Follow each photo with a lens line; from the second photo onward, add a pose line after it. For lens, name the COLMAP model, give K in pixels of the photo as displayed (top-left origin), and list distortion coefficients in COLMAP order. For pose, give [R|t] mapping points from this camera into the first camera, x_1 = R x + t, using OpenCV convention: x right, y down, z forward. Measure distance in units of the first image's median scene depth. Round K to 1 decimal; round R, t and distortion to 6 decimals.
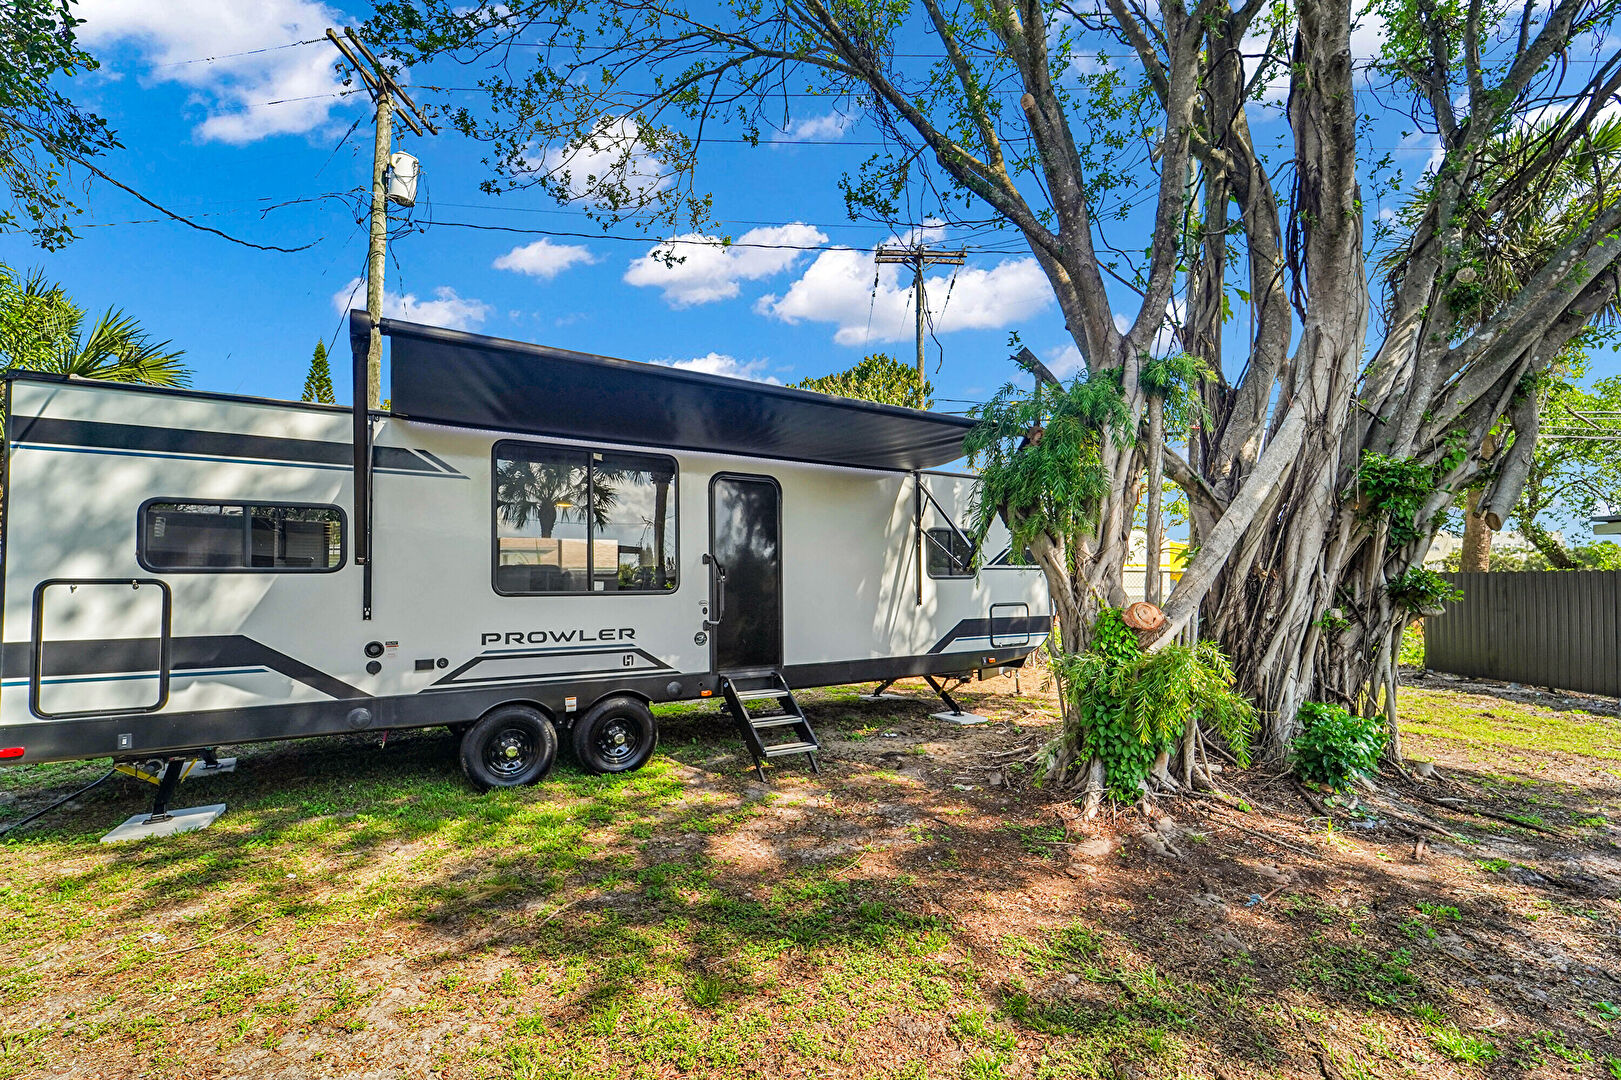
lens RADIAL K [[670.9, 0, 770.4], [0, 670.9, 559.7], [0, 0, 1]] dist [0.004492, -0.000810]
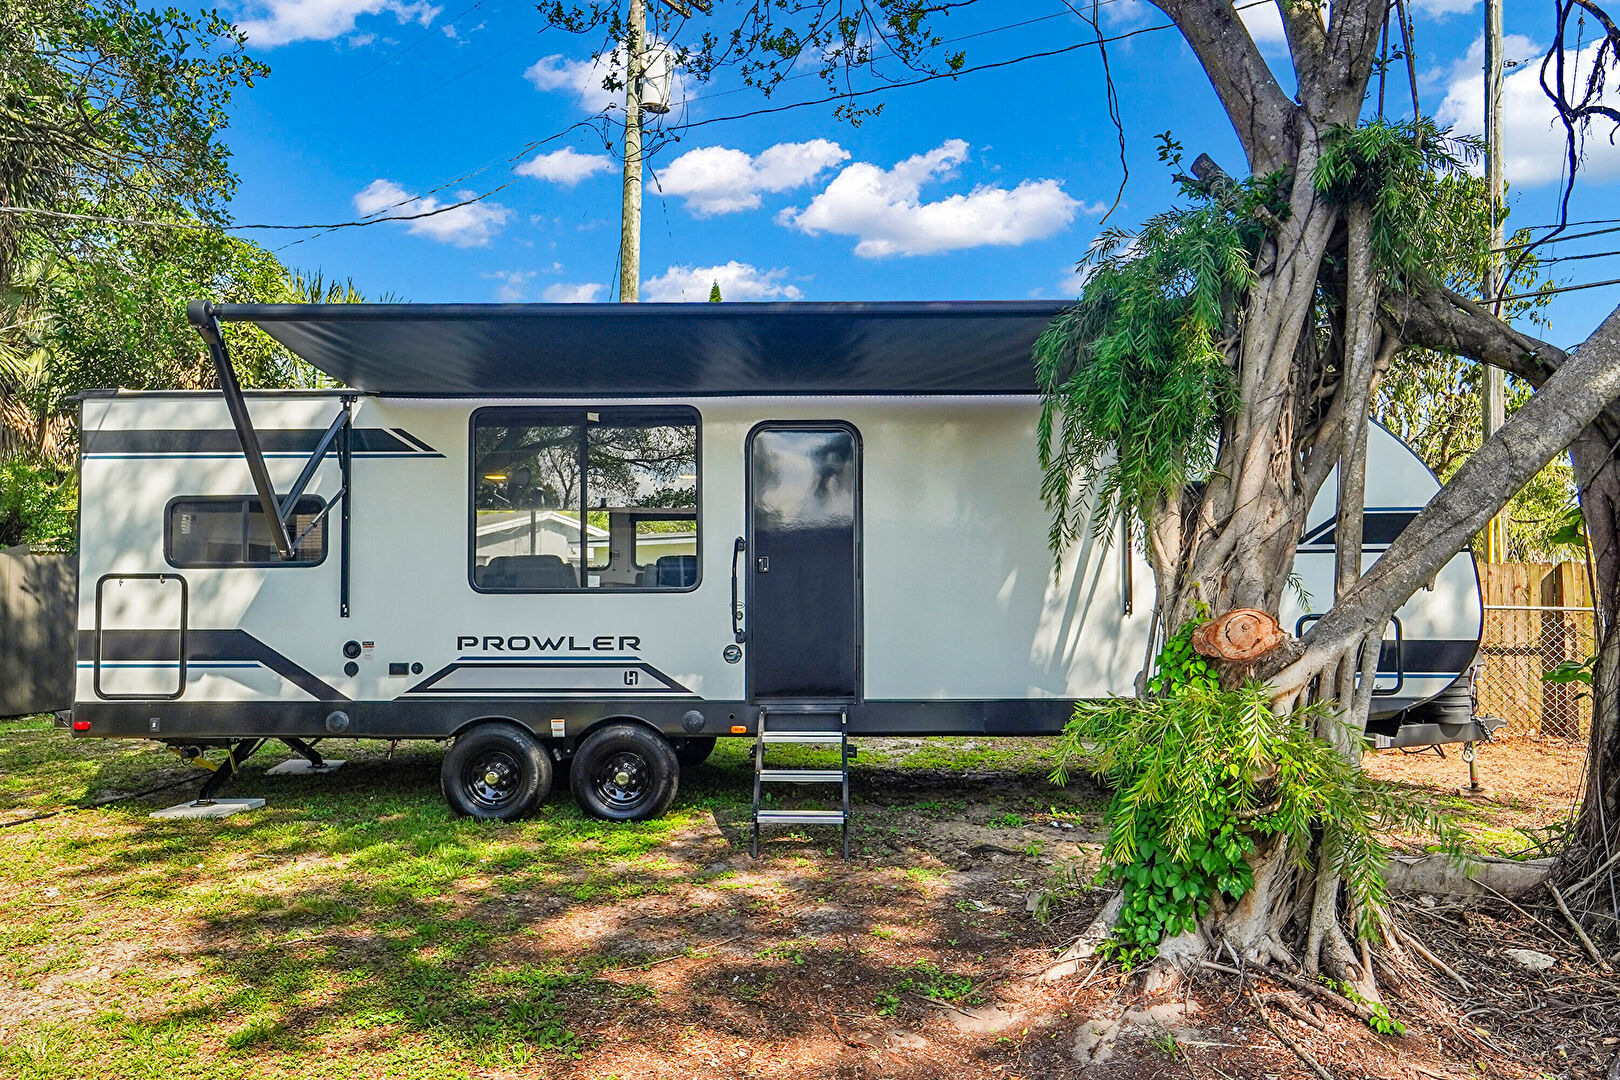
lens RADIAL K [[1017.5, 0, 811.1], [0, 1017.5, 548.3], [0, 0, 1]] dist [-0.002538, 0.003531]
pose [[0.855207, -0.018291, -0.517963, 0.687096], [0.019876, 0.999799, -0.002490, 0.010353], [0.517905, -0.008166, 0.855399, 0.132985]]
